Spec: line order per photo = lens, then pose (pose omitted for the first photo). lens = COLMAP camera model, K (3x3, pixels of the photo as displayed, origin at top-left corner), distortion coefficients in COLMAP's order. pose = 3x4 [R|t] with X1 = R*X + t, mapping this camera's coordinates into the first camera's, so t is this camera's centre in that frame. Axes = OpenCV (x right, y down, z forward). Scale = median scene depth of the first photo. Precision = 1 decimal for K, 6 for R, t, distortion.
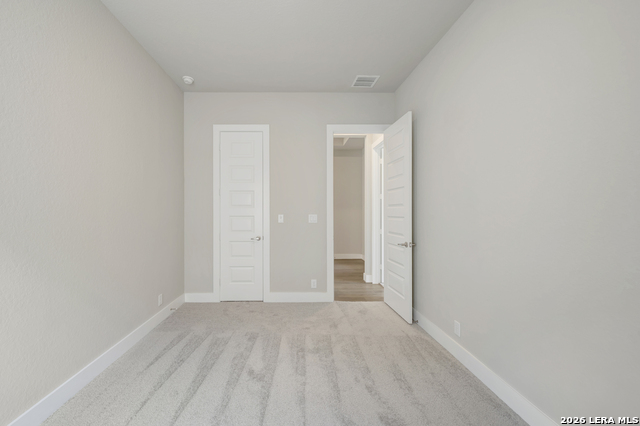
lens RADIAL K [[265.6, 0, 320.8], [0, 265.6, 210.4], [0, 0, 1]] dist [-0.001395, -0.000121]
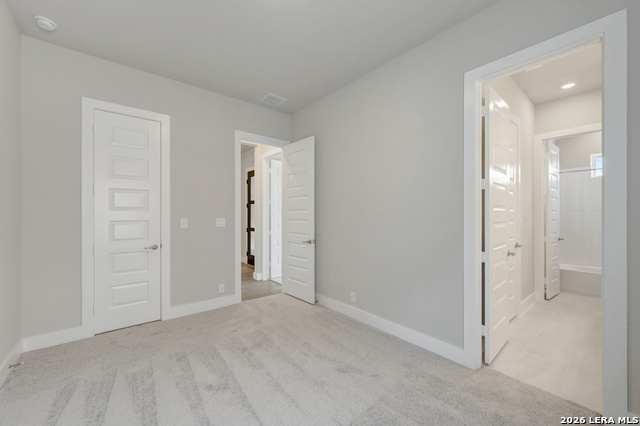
lens RADIAL K [[255.5, 0, 320.0], [0, 255.5, 213.0], [0, 0, 1]] dist [-0.001070, -0.000060]
pose [[0.768772, 0.006231, 0.639493, -0.402002], [-0.004818, 0.999981, -0.003951, -0.002352], [-0.639505, -0.000044, 0.768787, 0.042335]]
